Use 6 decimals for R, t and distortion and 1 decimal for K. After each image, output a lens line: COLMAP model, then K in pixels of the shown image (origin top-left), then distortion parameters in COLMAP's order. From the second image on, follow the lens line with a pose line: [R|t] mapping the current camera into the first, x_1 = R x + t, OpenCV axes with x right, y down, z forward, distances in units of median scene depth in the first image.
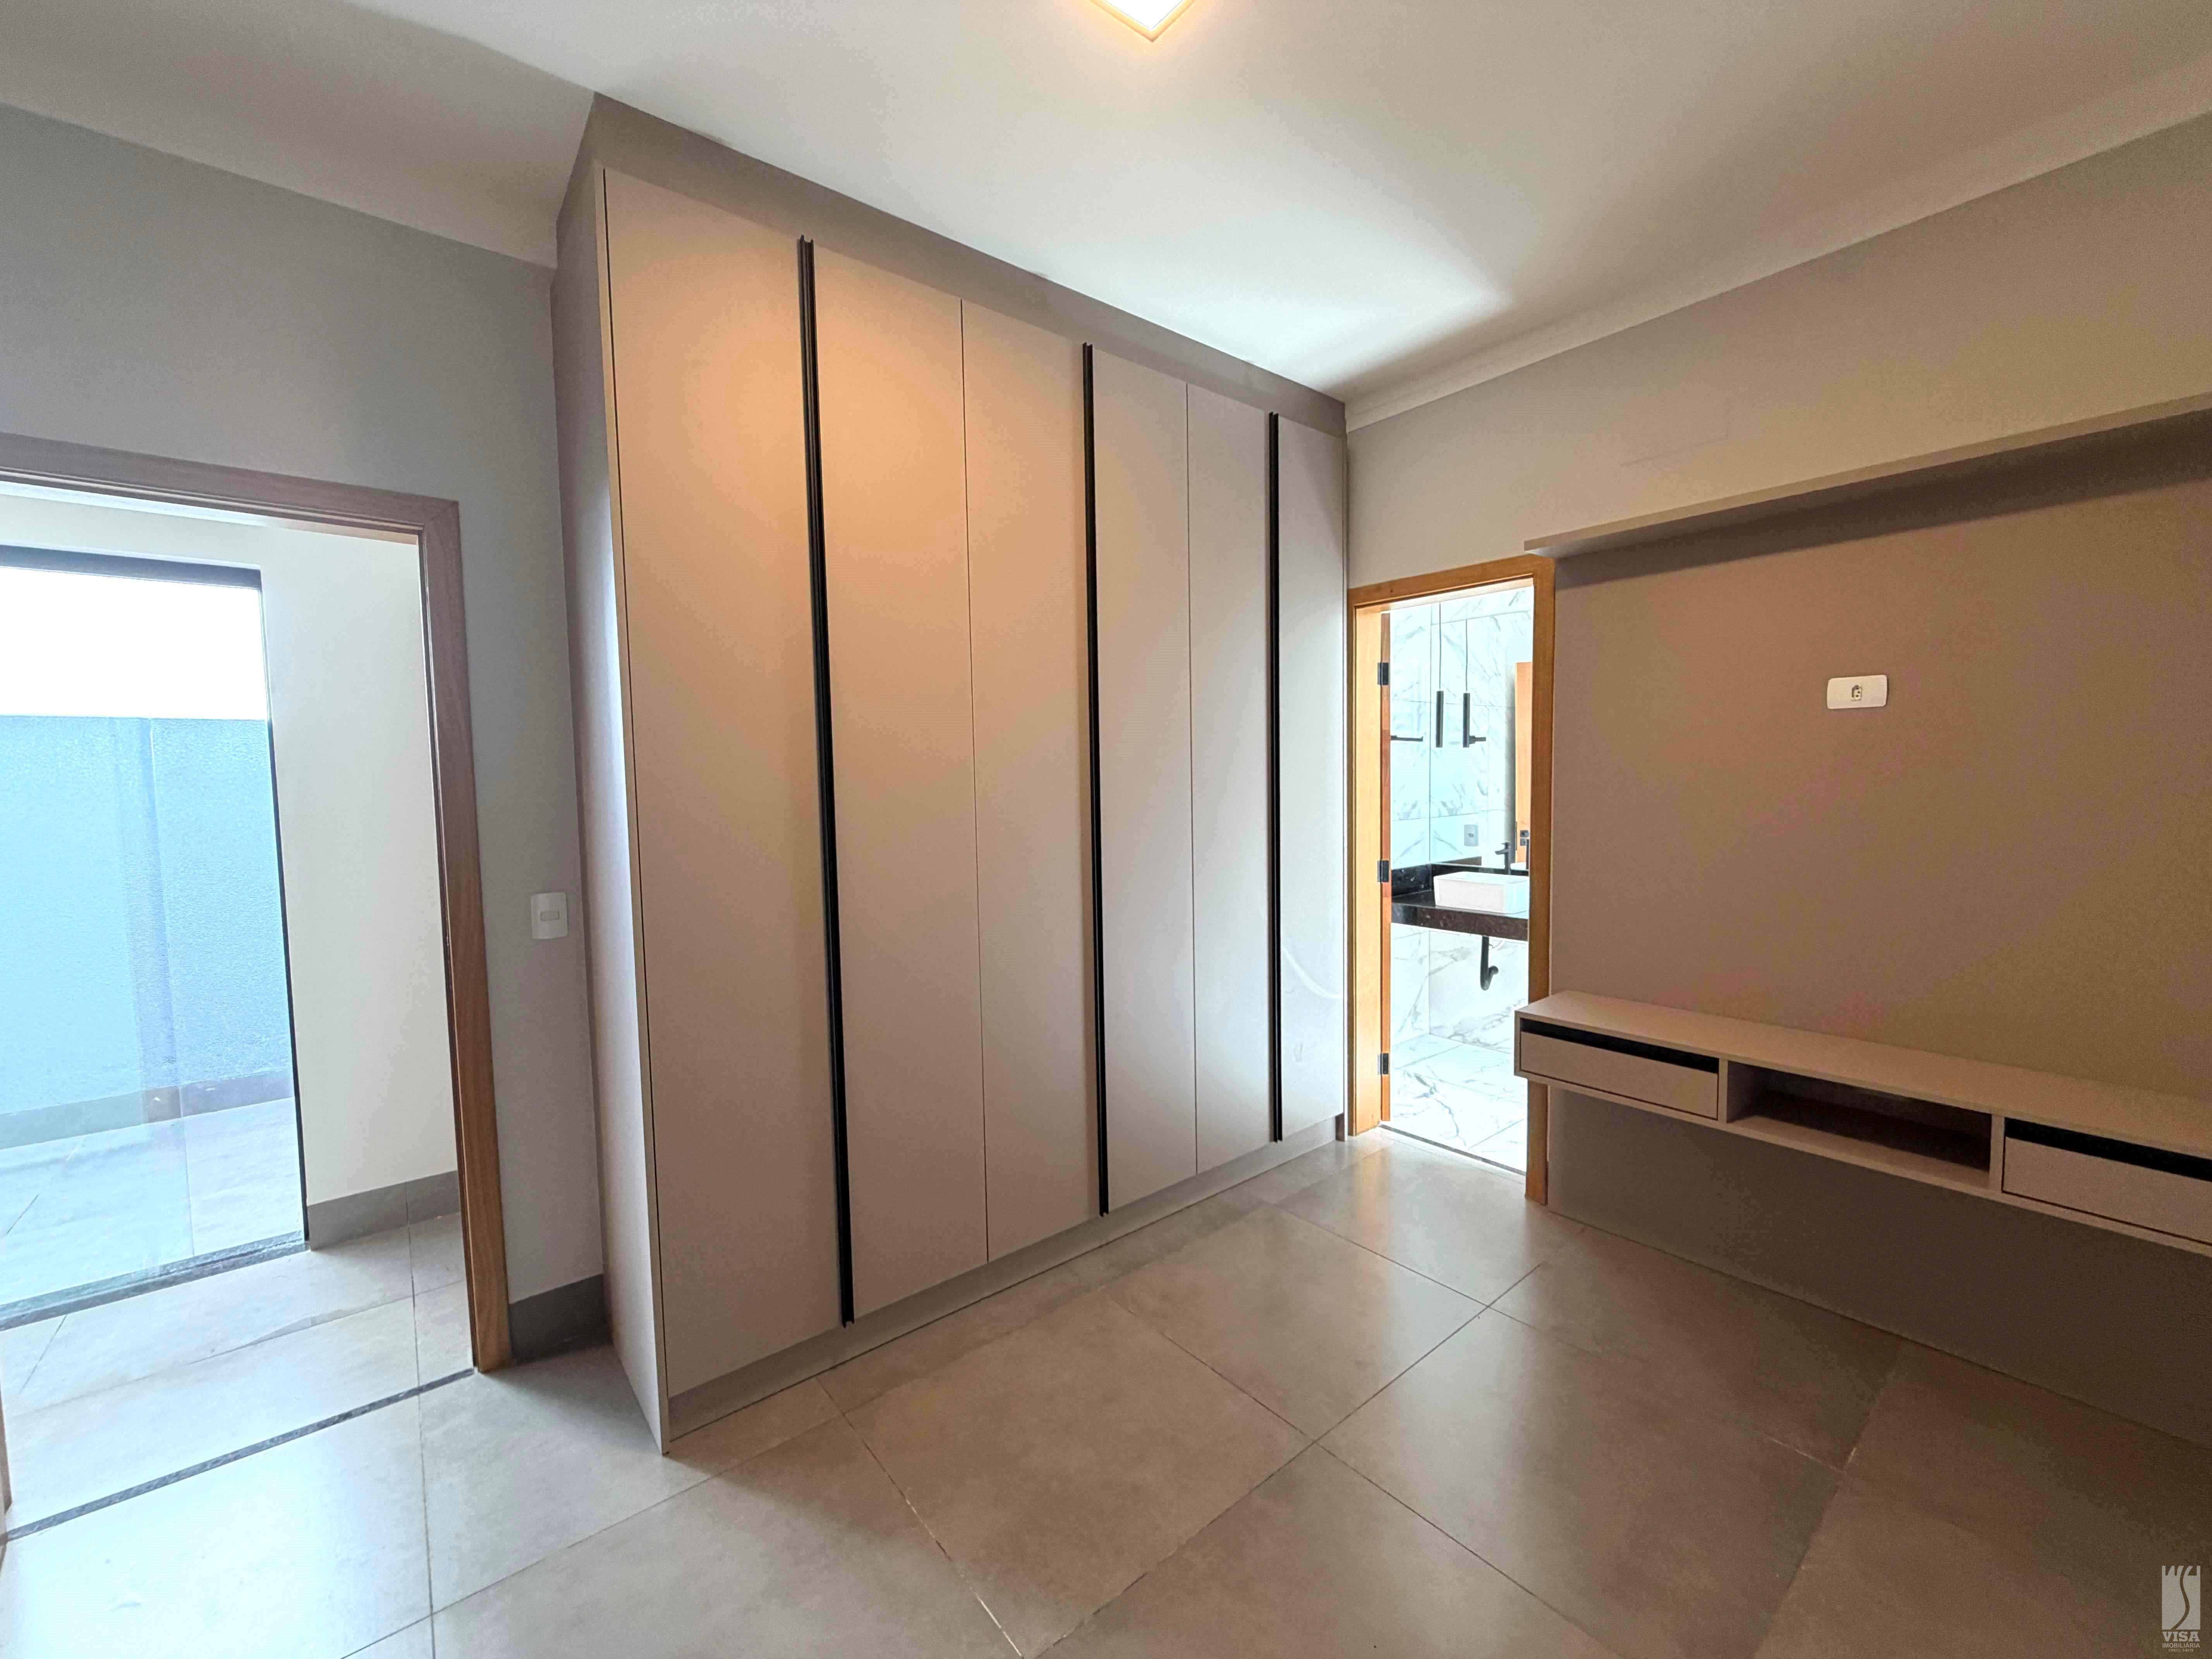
lens RADIAL K [[876.7, 0, 1102.9], [0, 876.7, 825.8], [0, 0, 1]] dist [-0.002241, -0.000183]
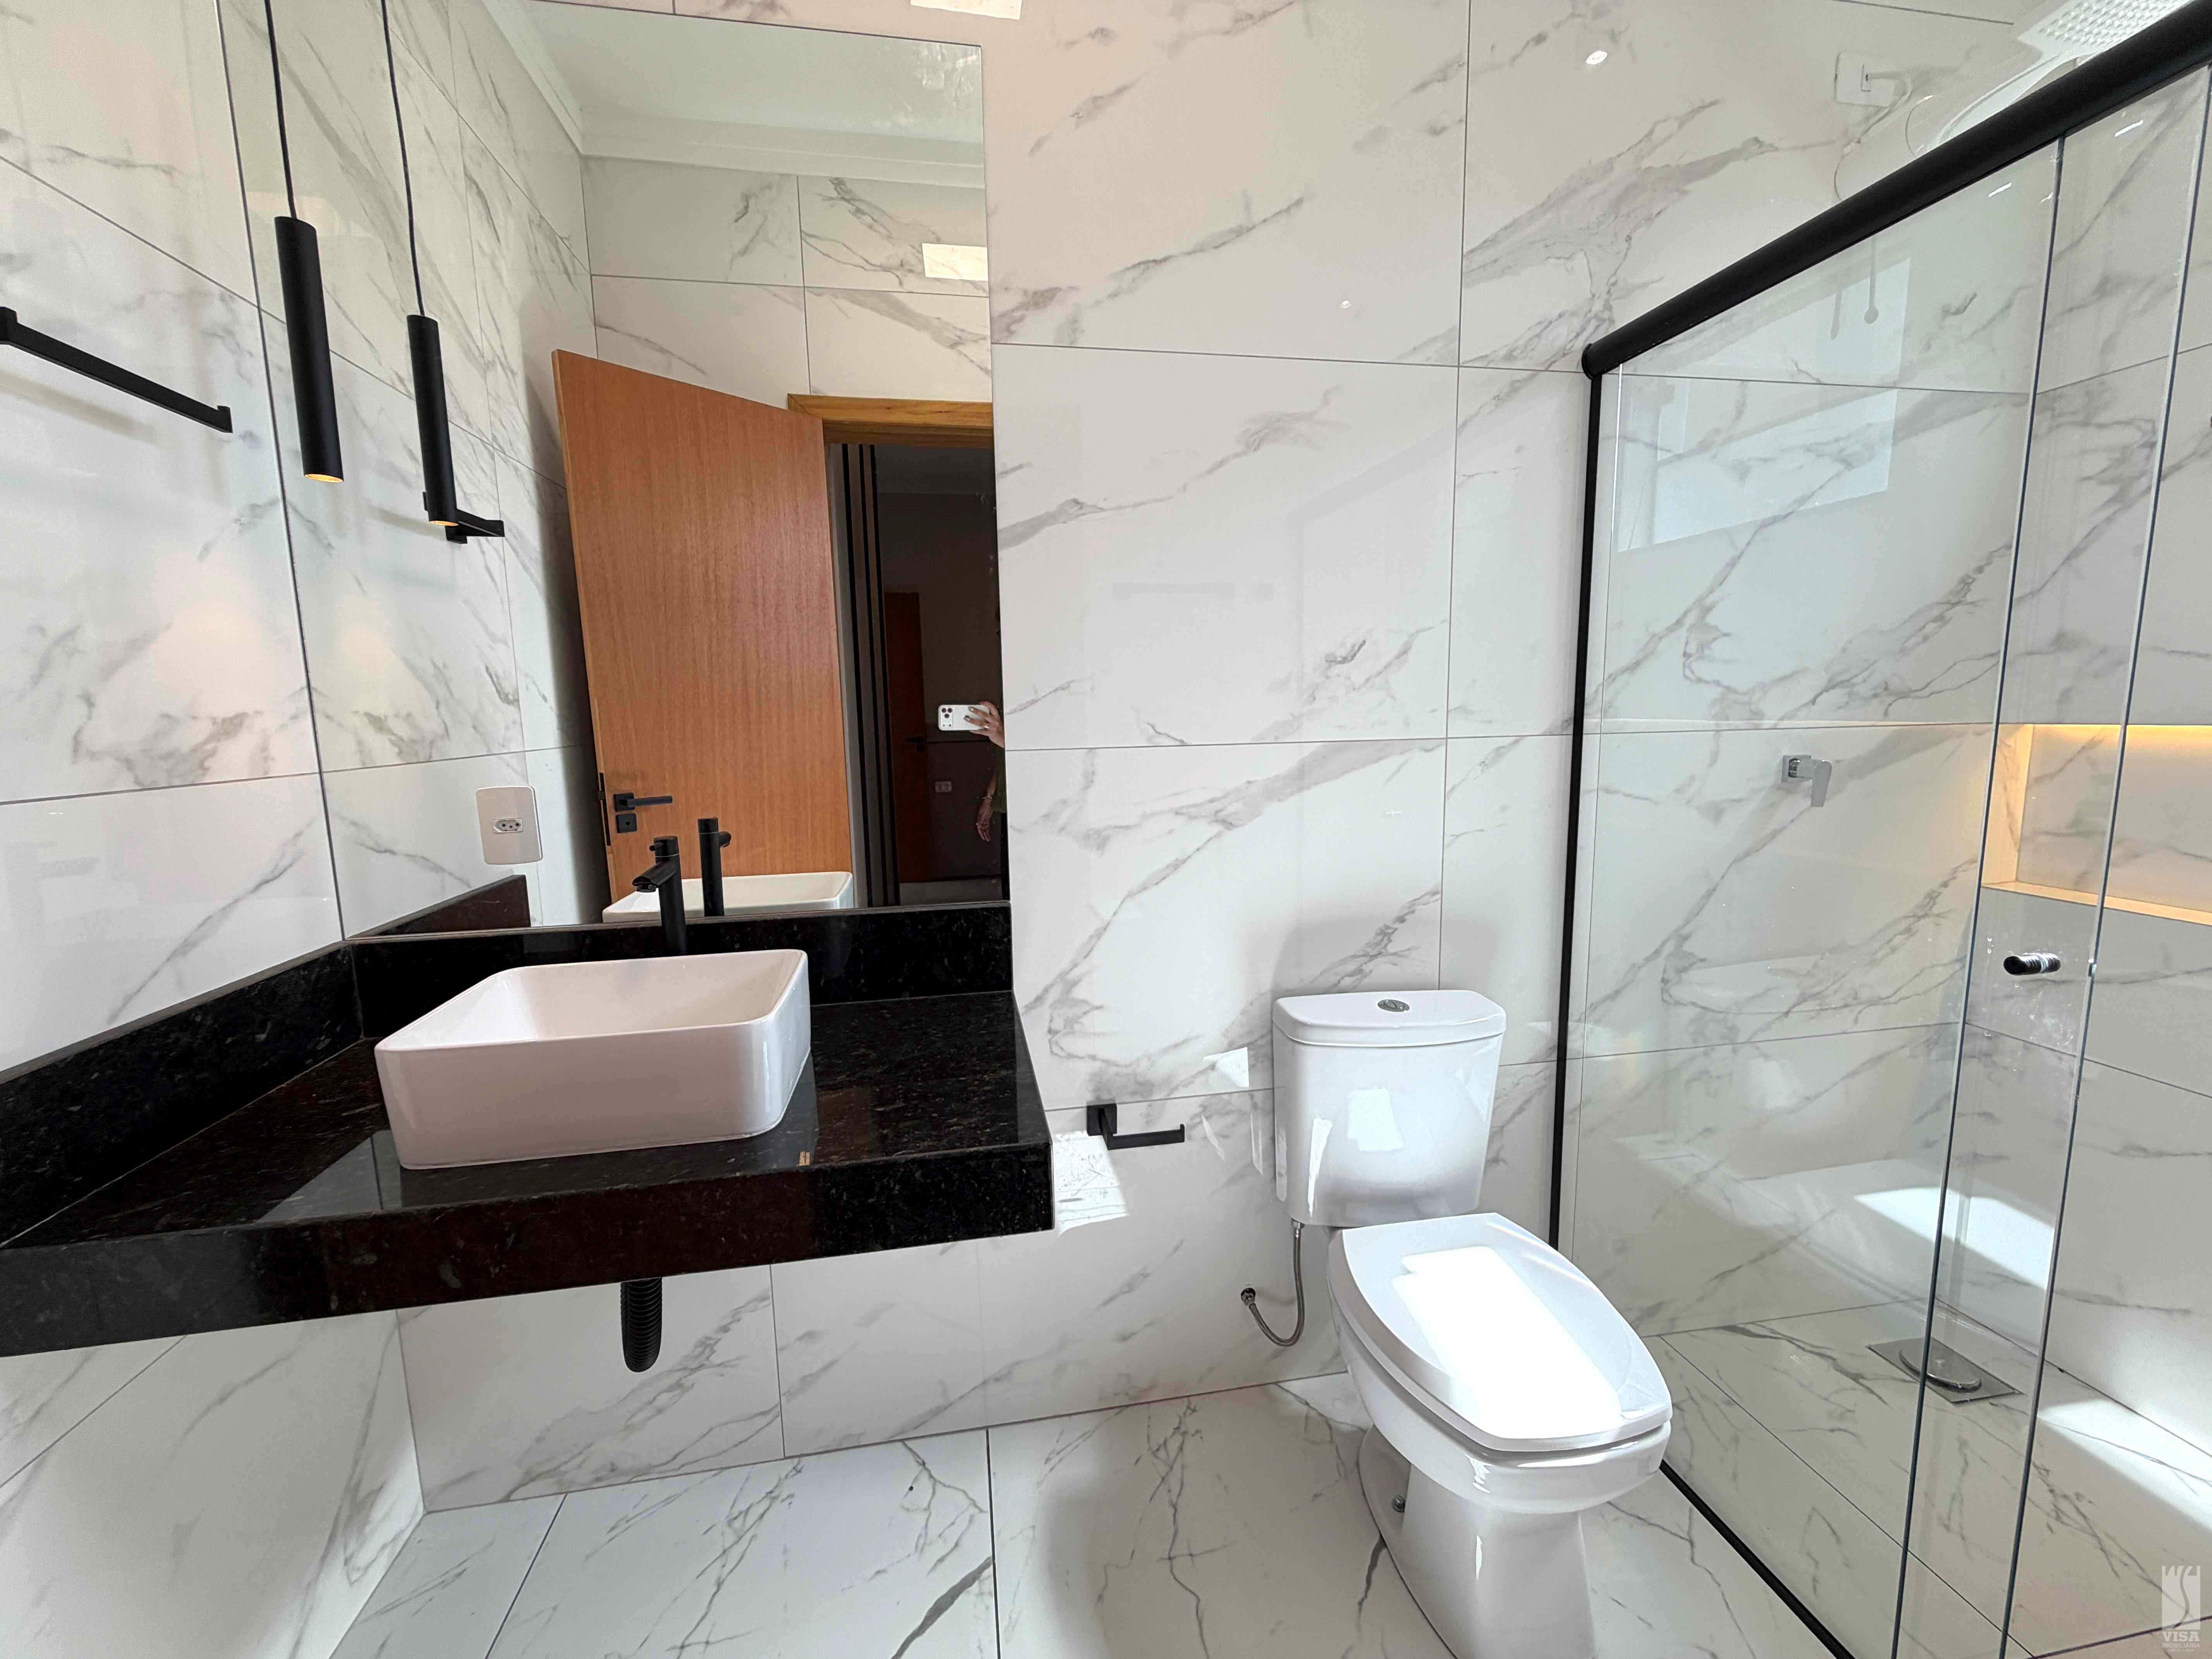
lens RADIAL K [[876.7, 0, 1102.9], [0, 876.7, 825.8], [0, 0, 1]] dist [-0.002241, -0.000183]
pose [[0.483222, -0.104172, 0.869278, 0.436259], [0.067182, 0.994380, 0.081818, 0.000385], [-0.872916, 0.018863, 0.487505, 1.135259]]
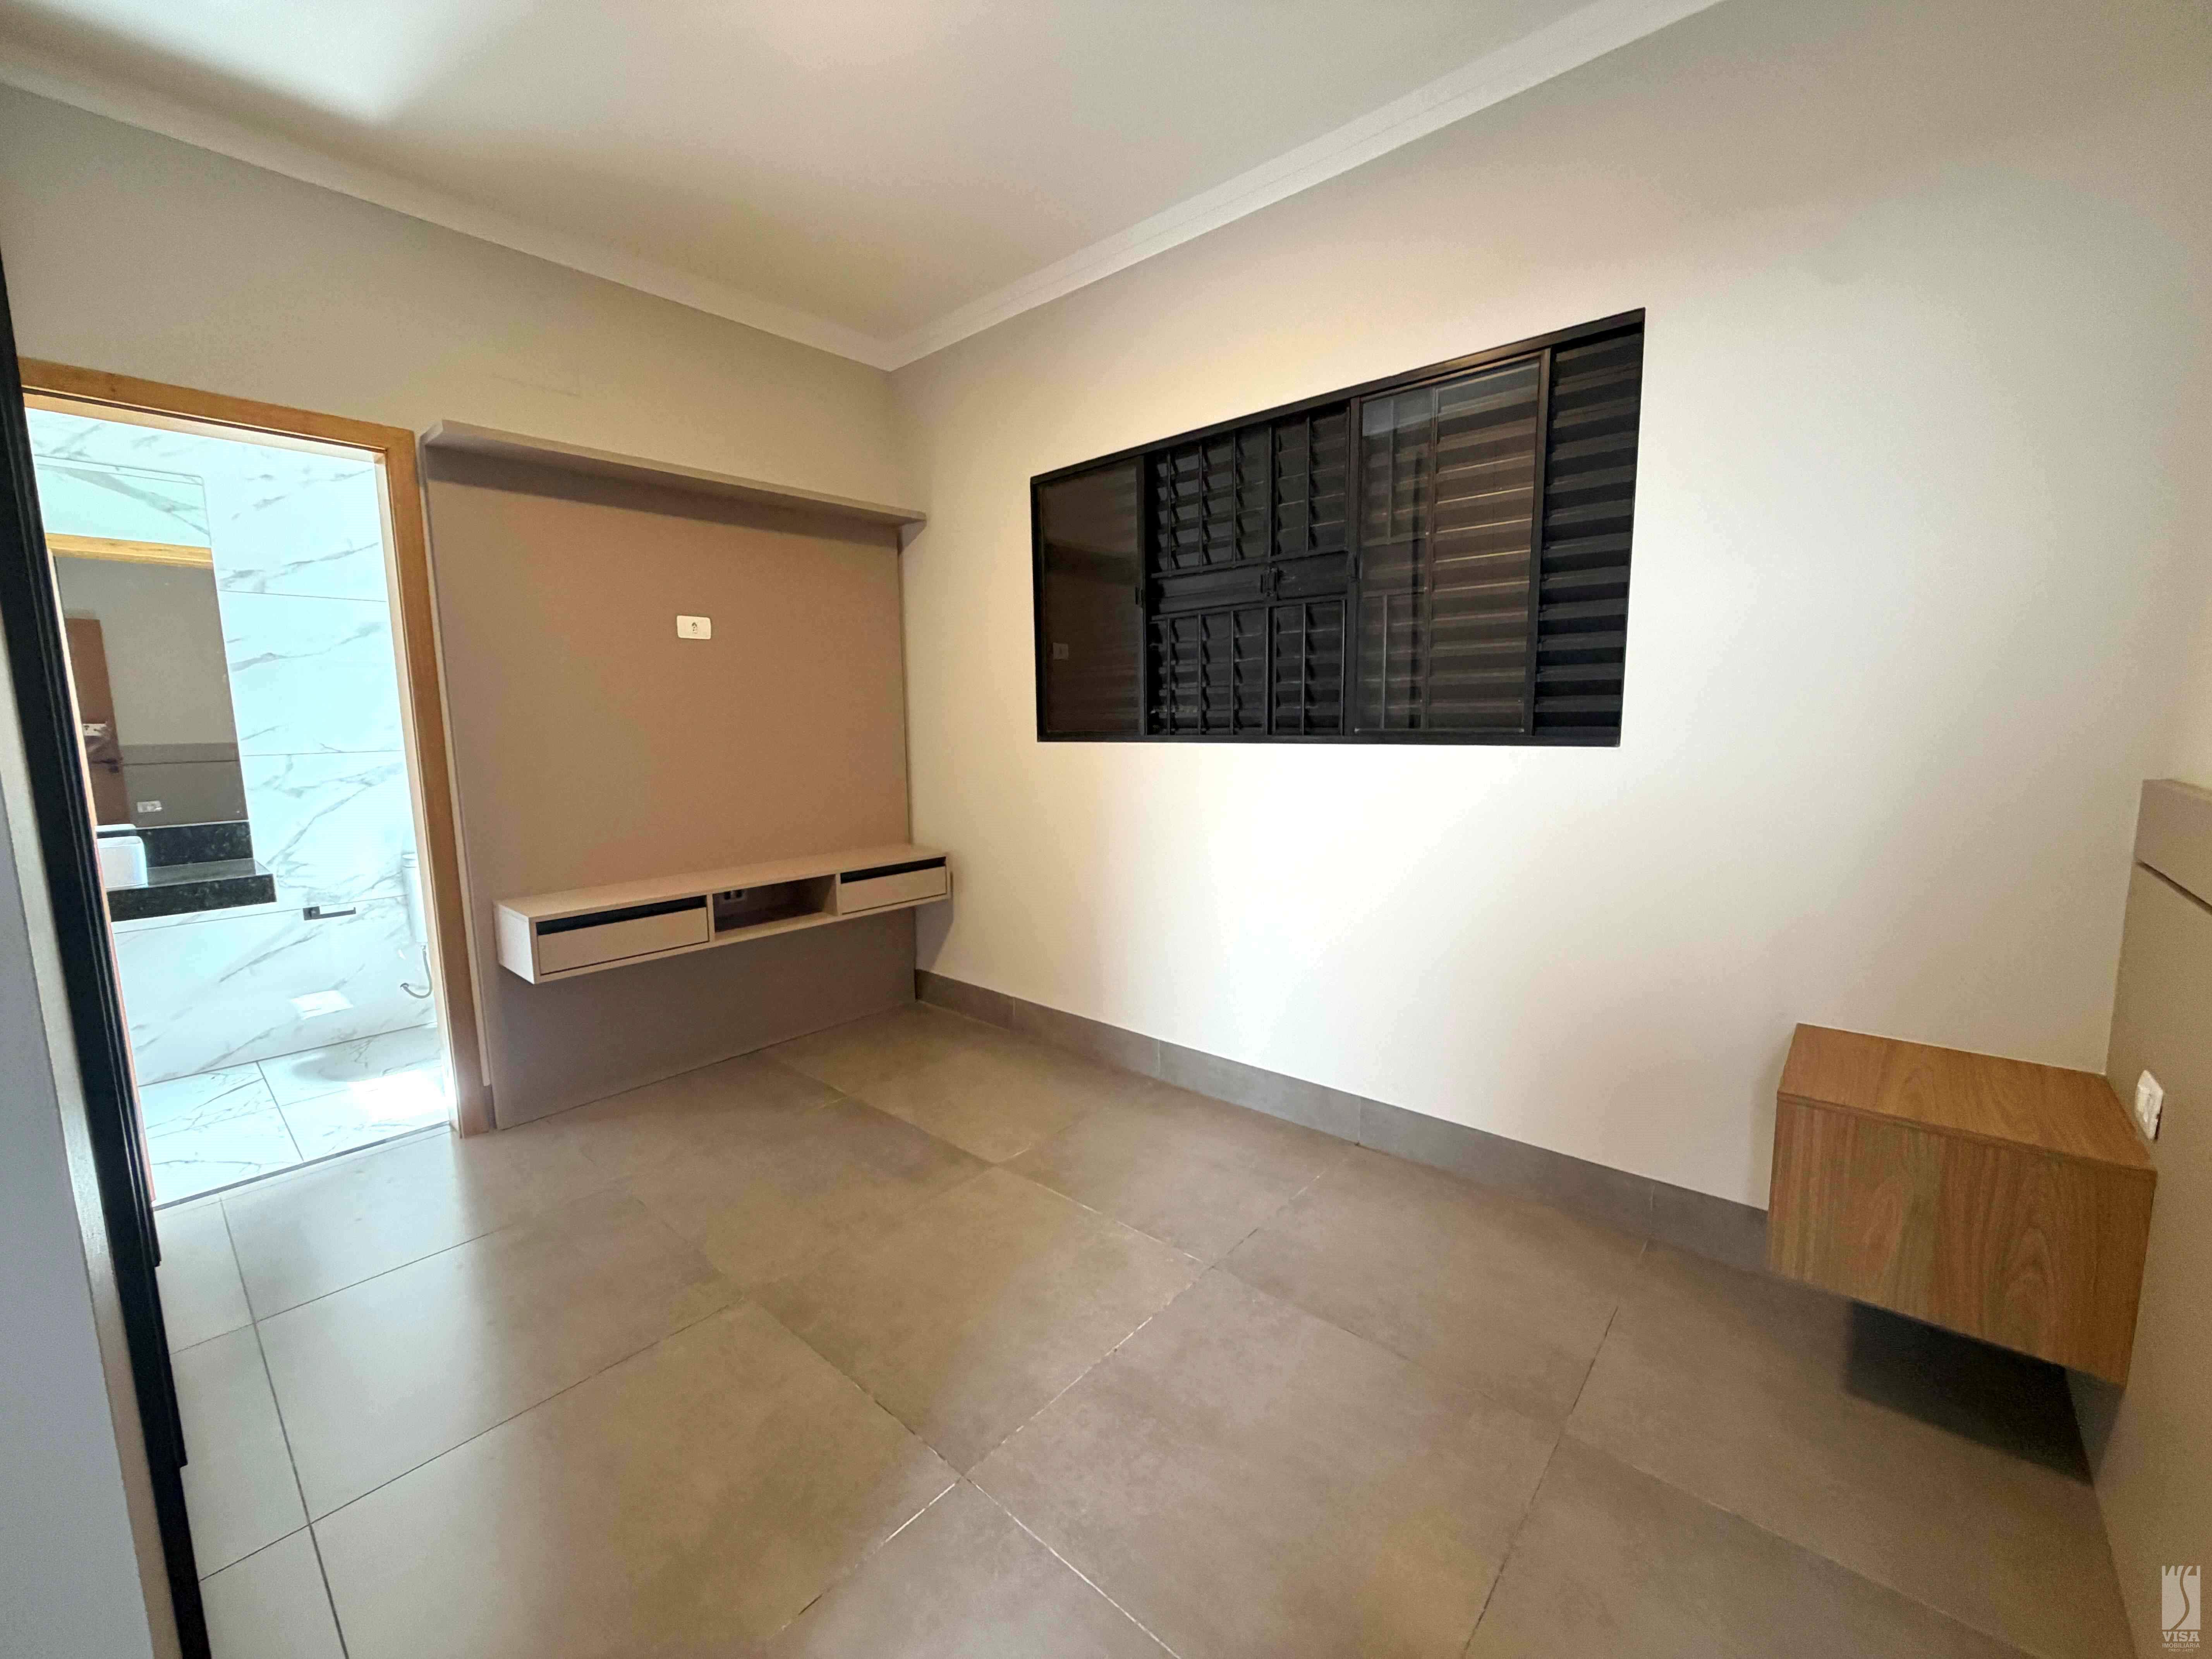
lens RADIAL K [[883.9, 0, 1105.3], [0, 883.9, 826.6], [0, 0, 1]] dist [0.000304, 0.000208]
pose [[-0.172798, -0.106686, 0.979162, -0.547684], [0.077767, 0.989535, 0.121540, 0.035536], [-0.981882, 0.097148, -0.162694, 0.472993]]
